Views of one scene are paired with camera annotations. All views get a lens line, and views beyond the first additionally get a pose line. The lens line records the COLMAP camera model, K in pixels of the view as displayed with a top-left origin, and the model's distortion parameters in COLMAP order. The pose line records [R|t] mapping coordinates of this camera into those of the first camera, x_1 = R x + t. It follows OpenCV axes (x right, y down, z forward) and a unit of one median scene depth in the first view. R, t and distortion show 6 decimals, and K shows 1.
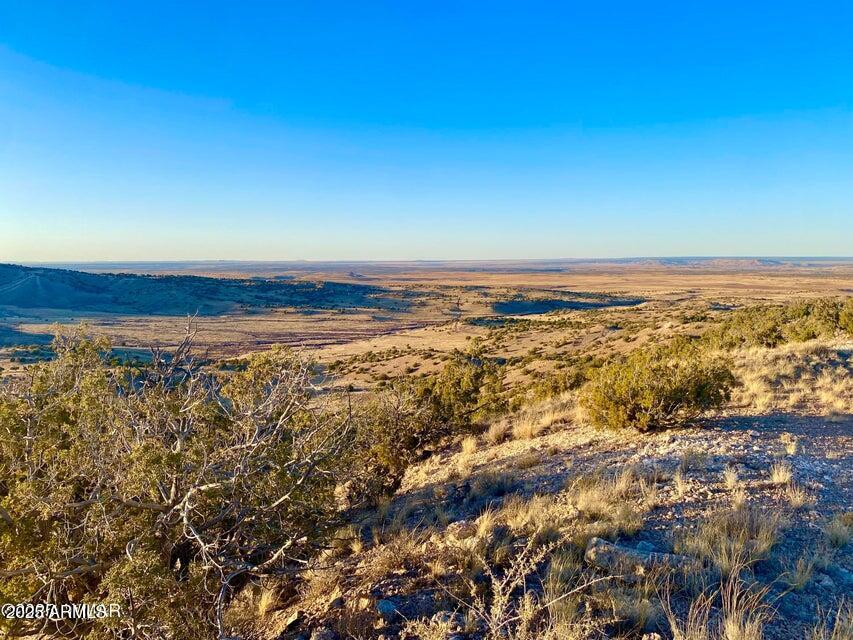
lens RADIAL K [[647.6, 0, 421.2], [0, 647.6, 319.9], [0, 0, 1]] dist [0.056490, -0.074502]
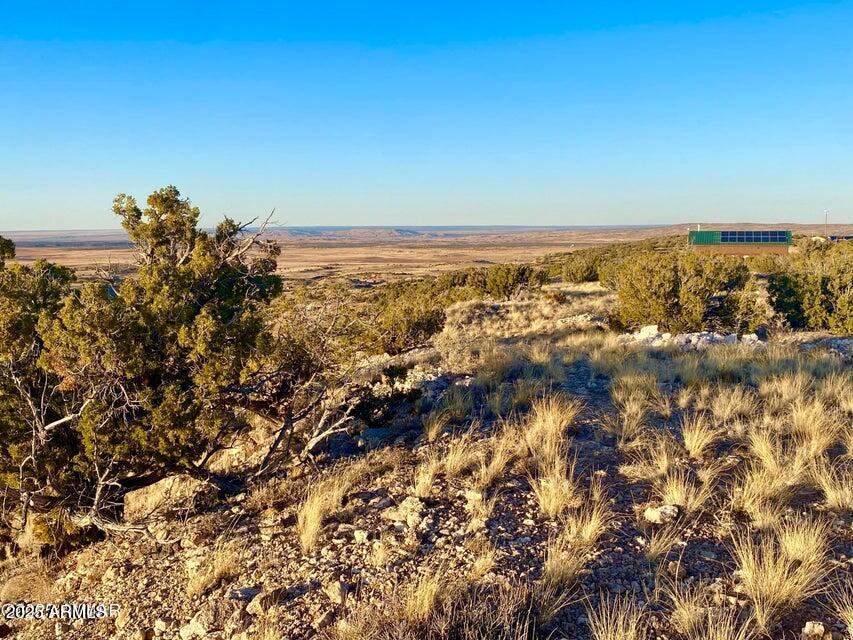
lens RADIAL K [[826.2, 0, 419.5], [0, 826.2, 323.4], [0, 0, 1]] dist [0.125476, -0.284231]
pose [[0.876189, -0.061626, 0.478011, -0.406309], [0.052409, 0.998093, 0.032612, 0.030810], [-0.479110, -0.003522, 0.877748, -0.553975]]
